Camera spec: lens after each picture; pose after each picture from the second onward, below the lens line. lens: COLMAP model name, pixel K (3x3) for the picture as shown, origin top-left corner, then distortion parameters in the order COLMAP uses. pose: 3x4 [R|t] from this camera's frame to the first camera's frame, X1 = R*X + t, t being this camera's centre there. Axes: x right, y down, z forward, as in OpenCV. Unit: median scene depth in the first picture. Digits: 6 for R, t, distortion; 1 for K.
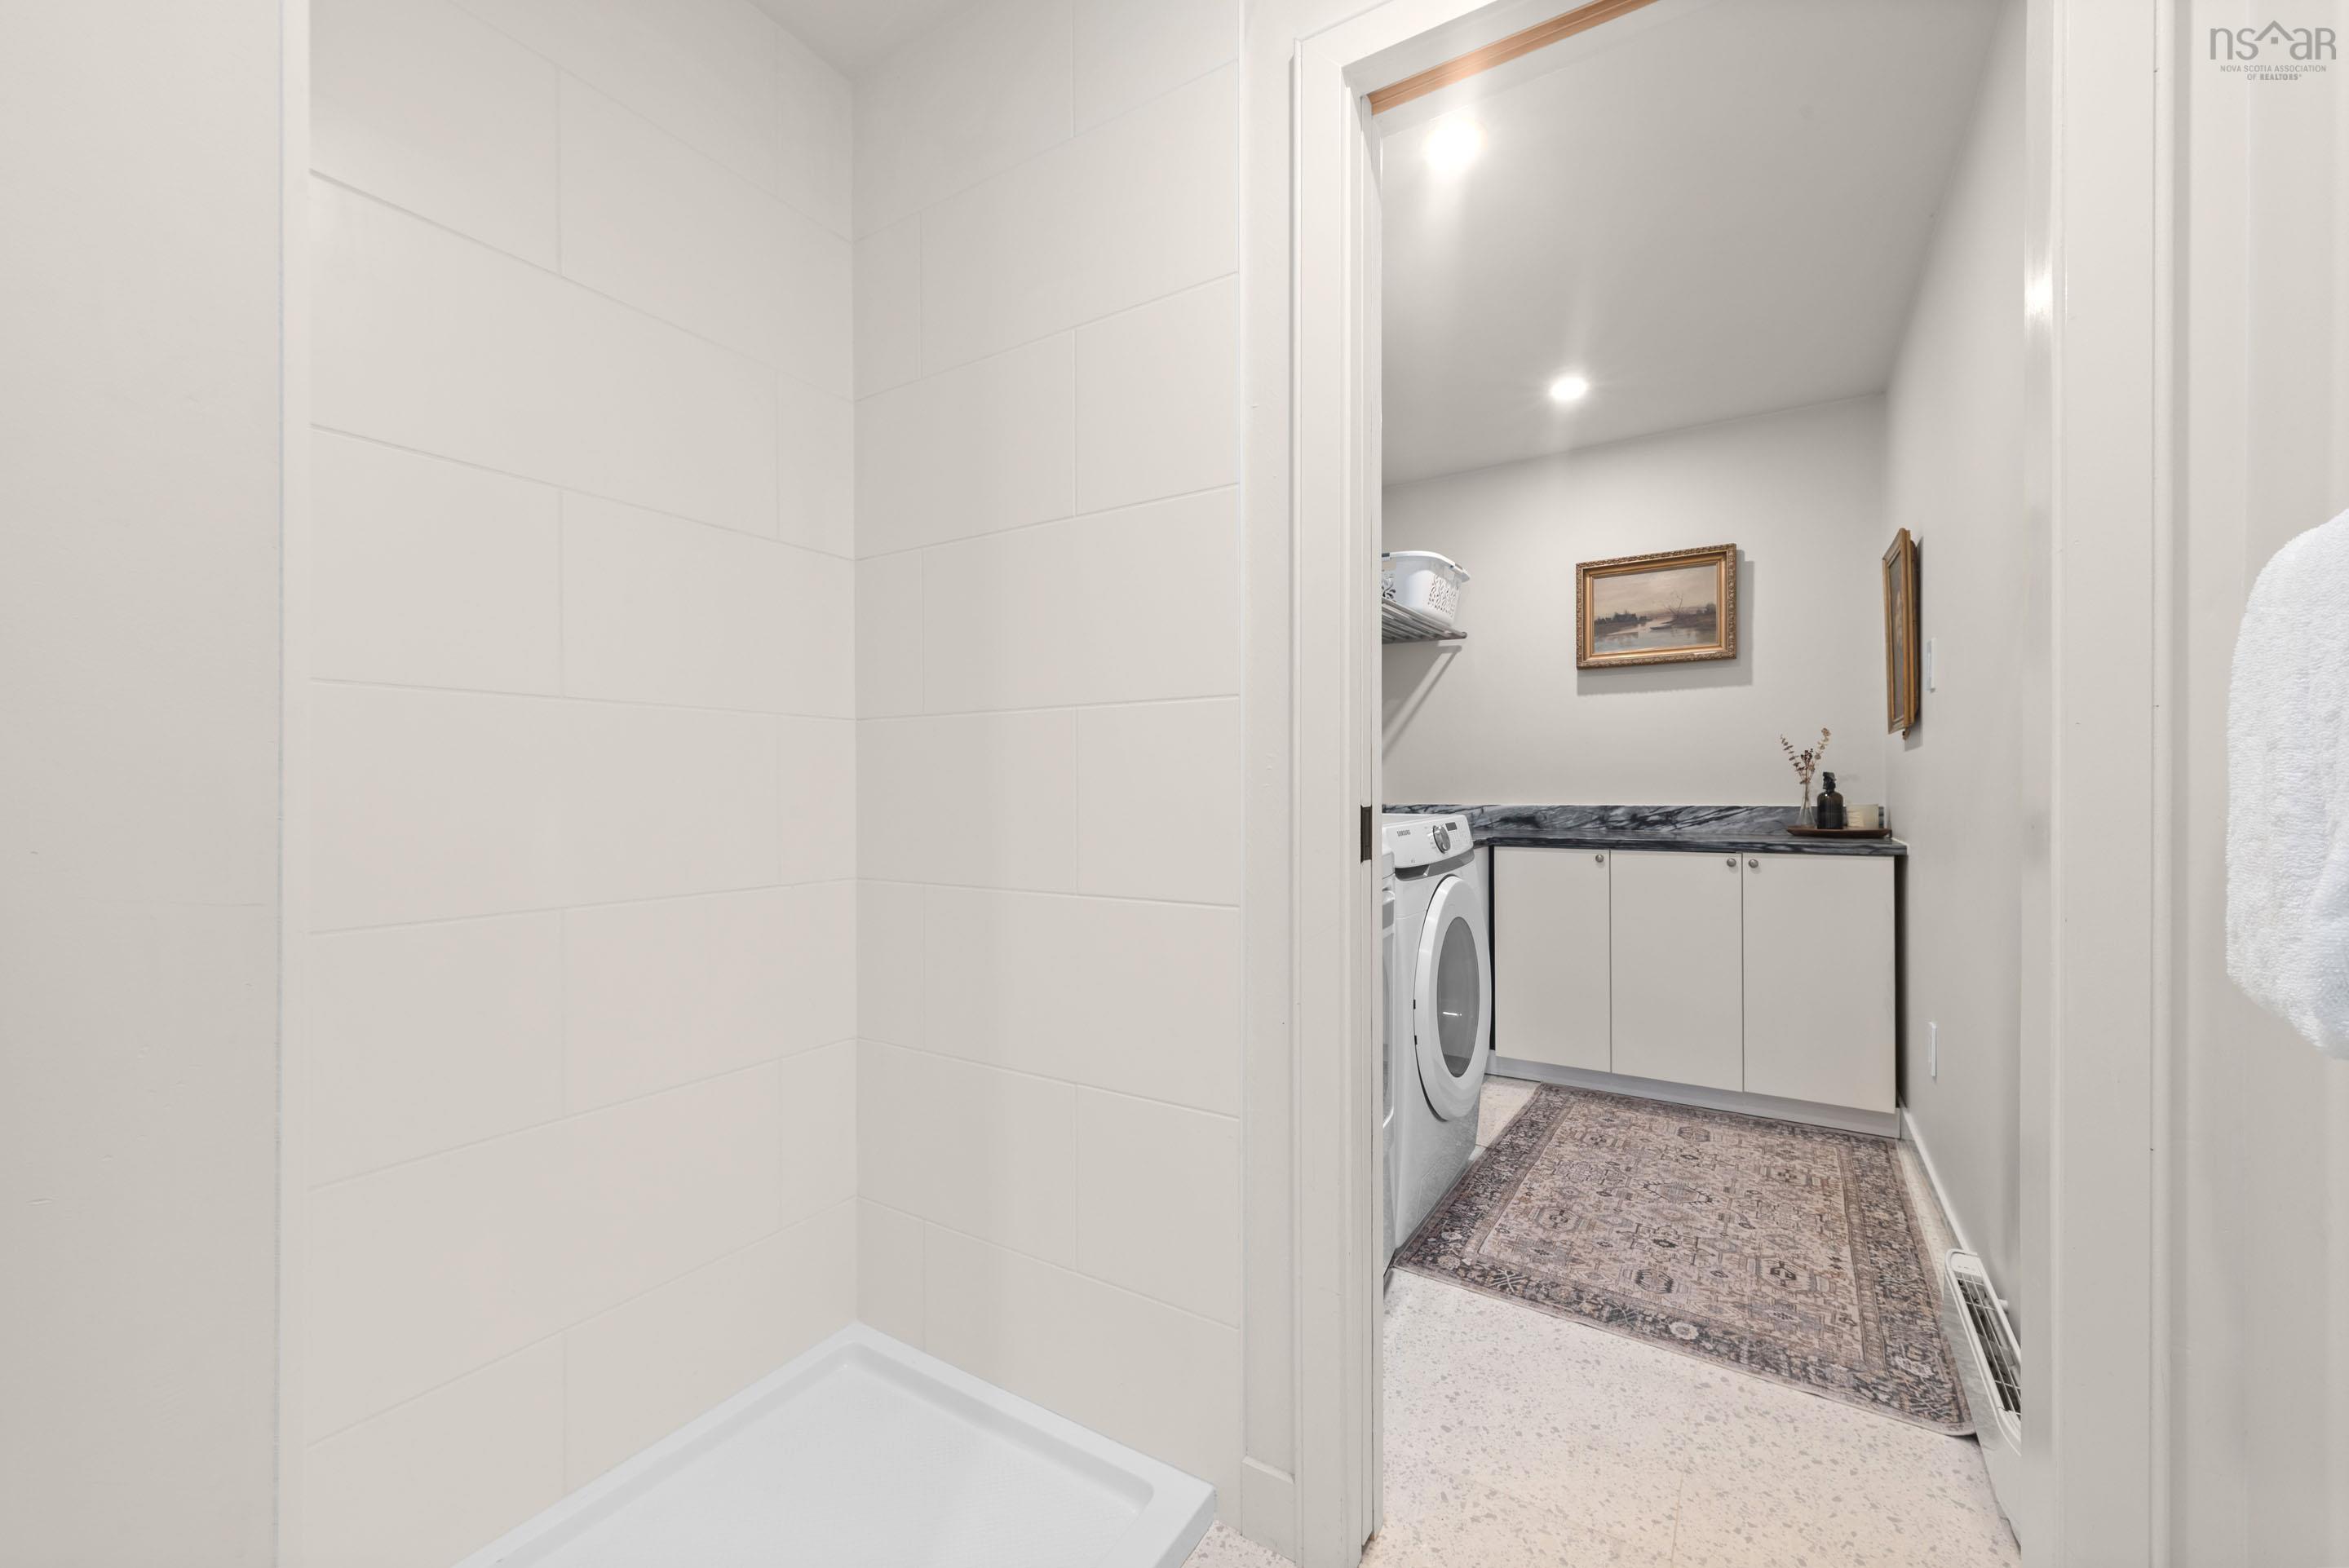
lens RADIAL K [[941.0, 0, 1174.5], [0, 941.0, 784.0], [0, 0, 1]] dist [0.002264, -0.000017]
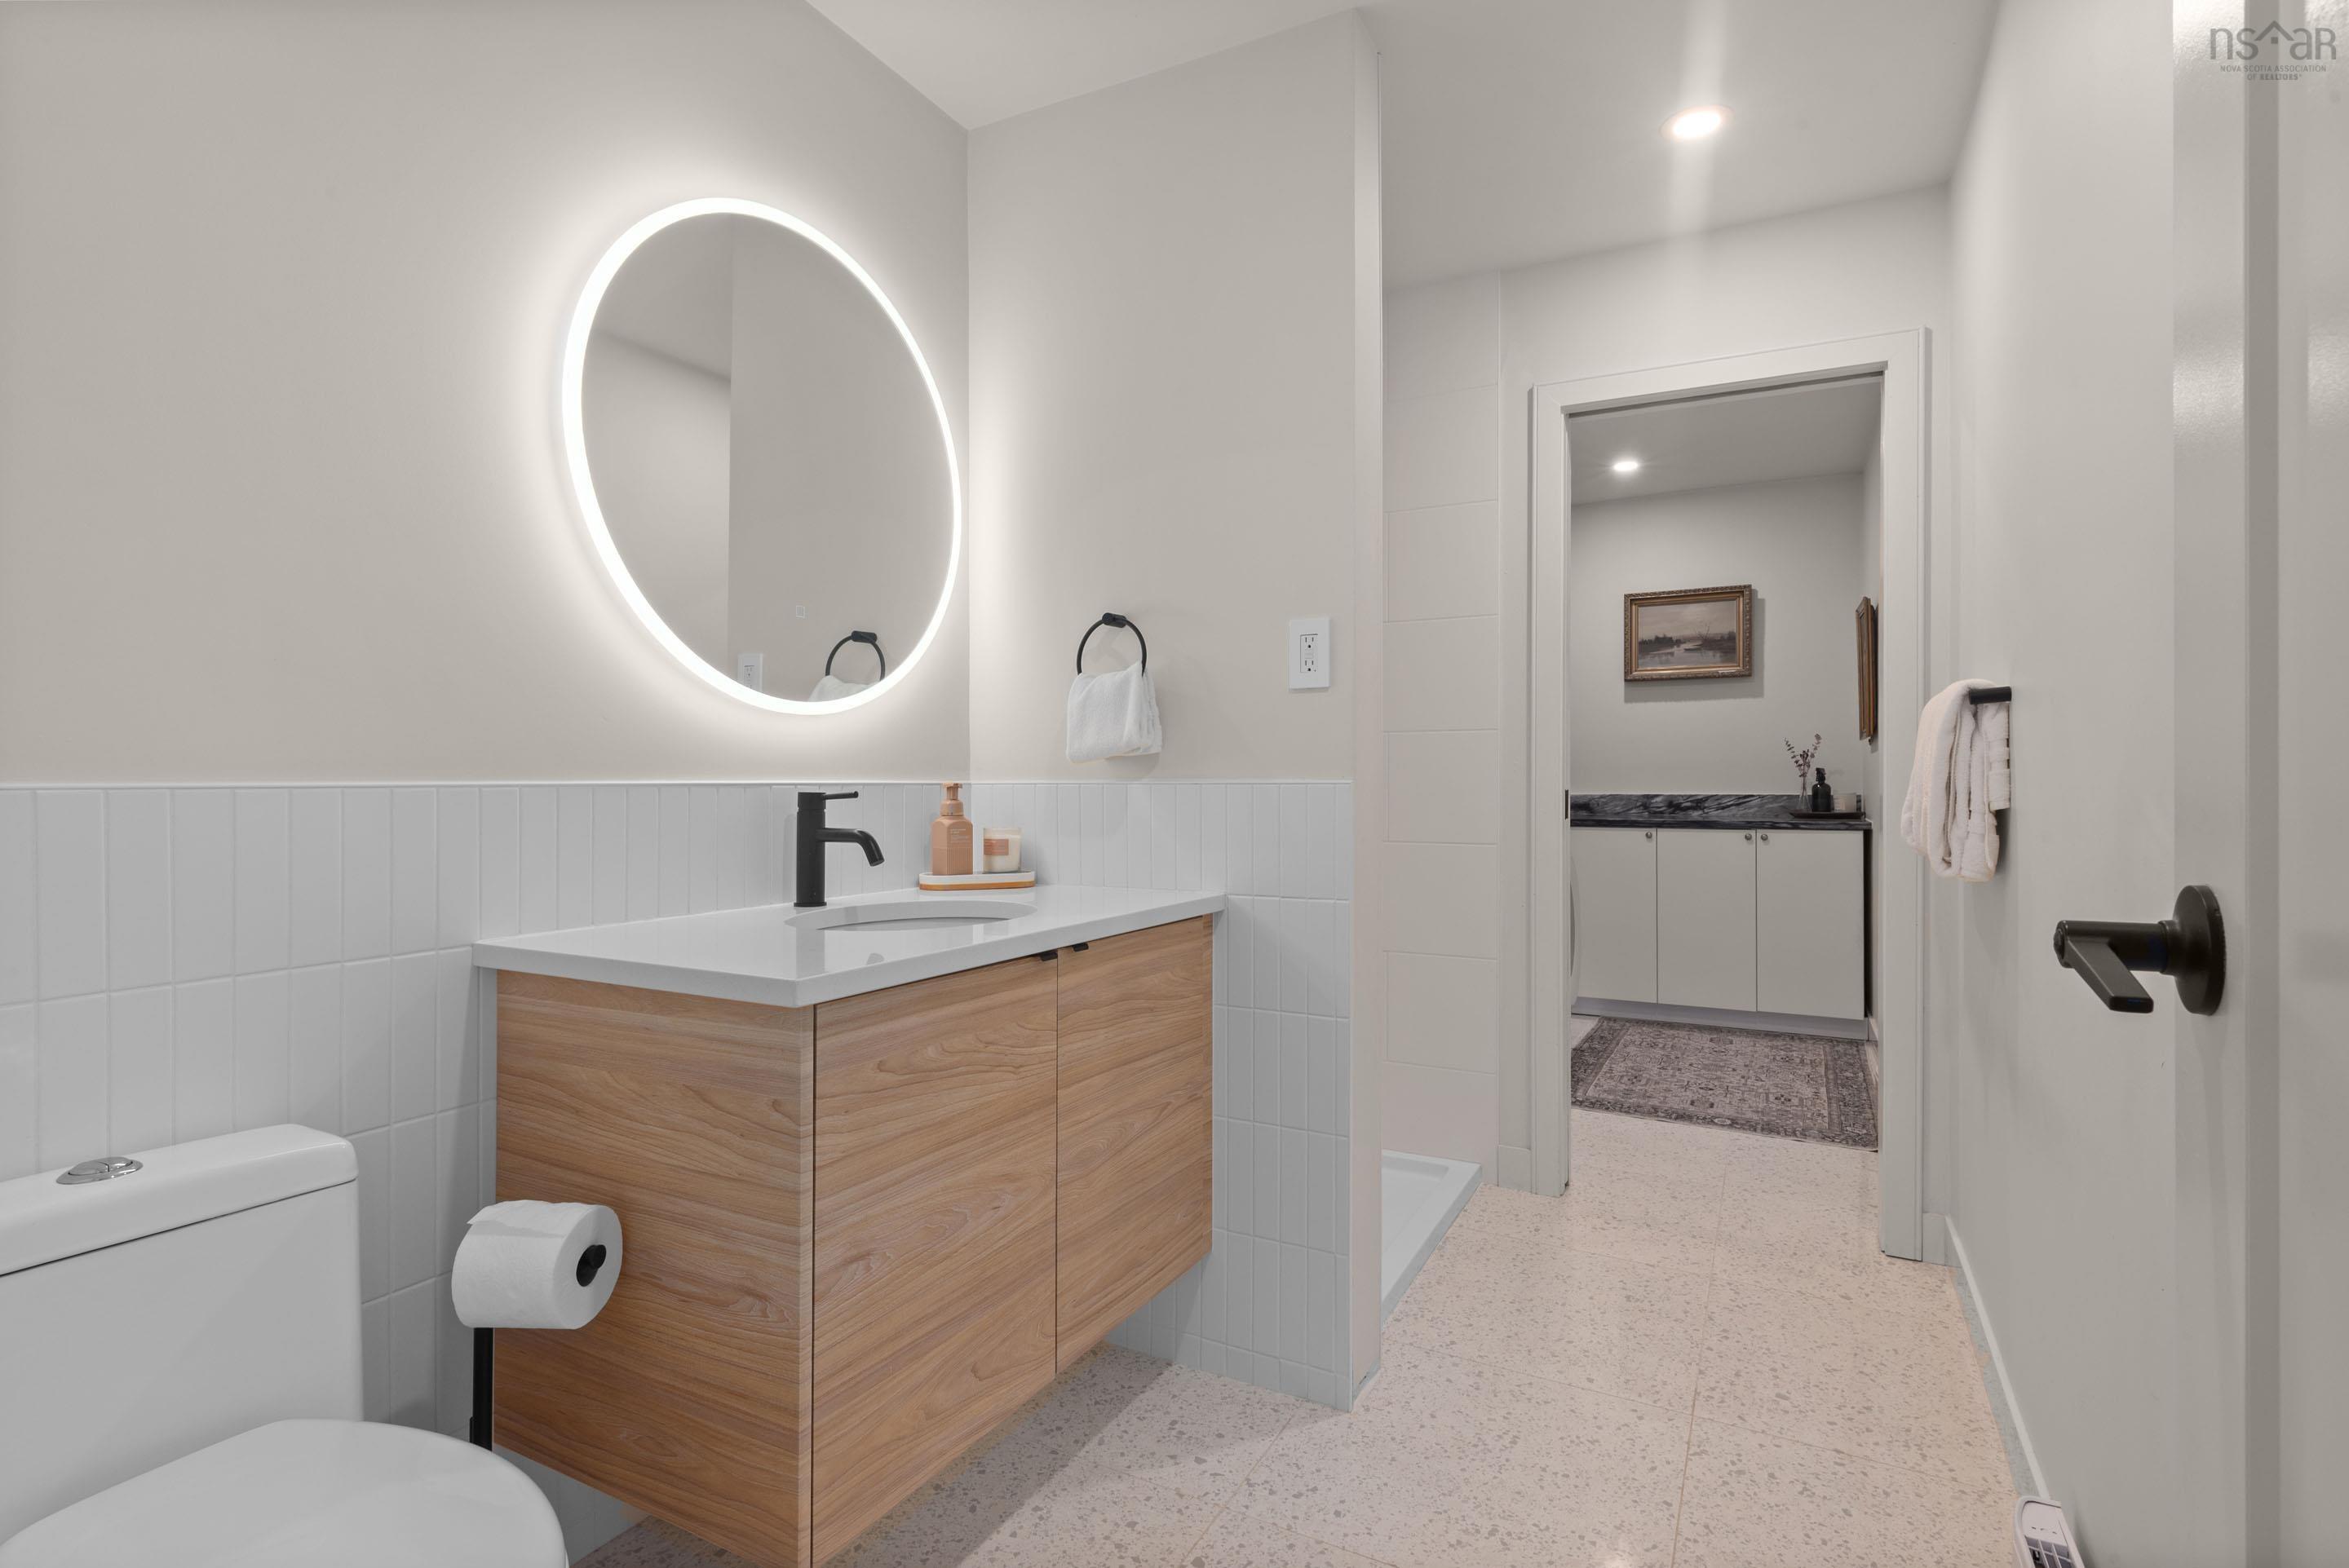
lens RADIAL K [[1159.3, 0, 1174.9], [0, 1159.3, 770.9], [0, 0, 1]] dist [0.012270, -0.011099]
pose [[0.996602, 0.002703, 0.082318, -0.304810], [-0.002533, 0.999994, -0.002162, -0.002790], [-0.082323, 0.001946, 0.996604, -0.493796]]
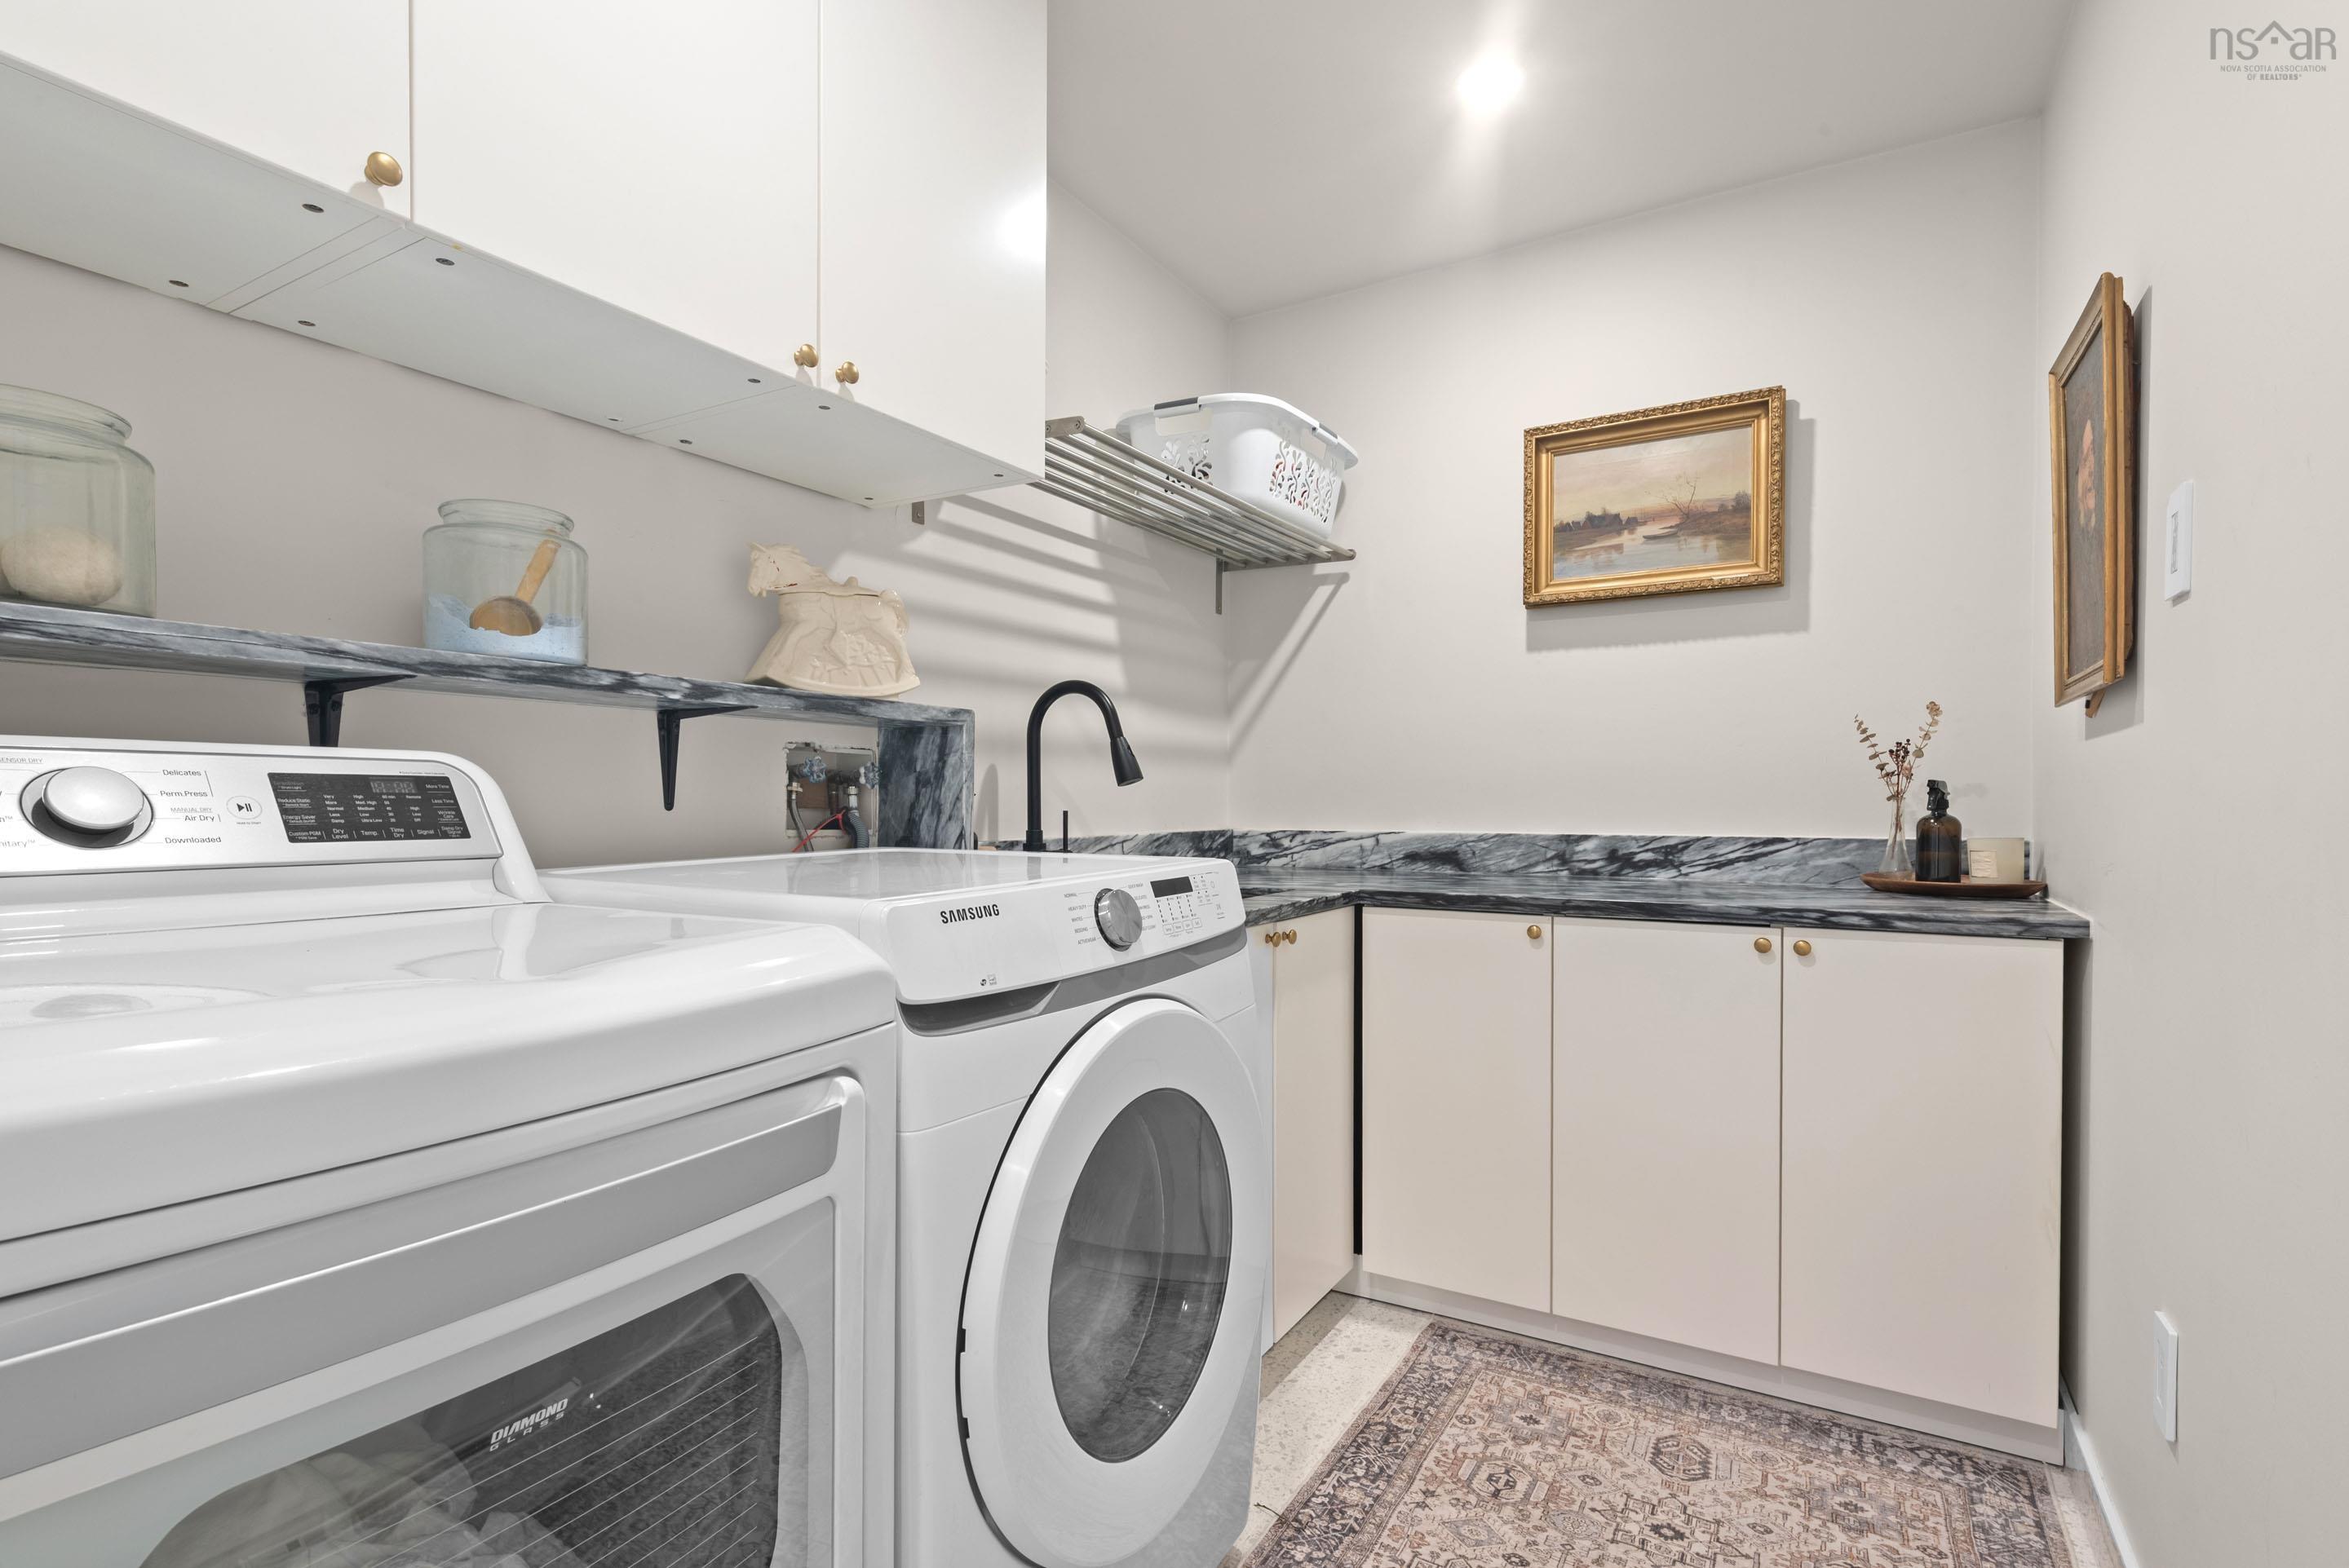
lens RADIAL K [[1116.4, 0, 1183.0], [0, 1116.4, 812.7], [0, 0, 1]] dist [0.000489, -0.000100]
pose [[0.999529, 0.005115, 0.030256, 0.213218], [-0.005578, 0.999868, 0.015267, -0.000666], [-0.030174, -0.015428, 0.999426, 0.330729]]
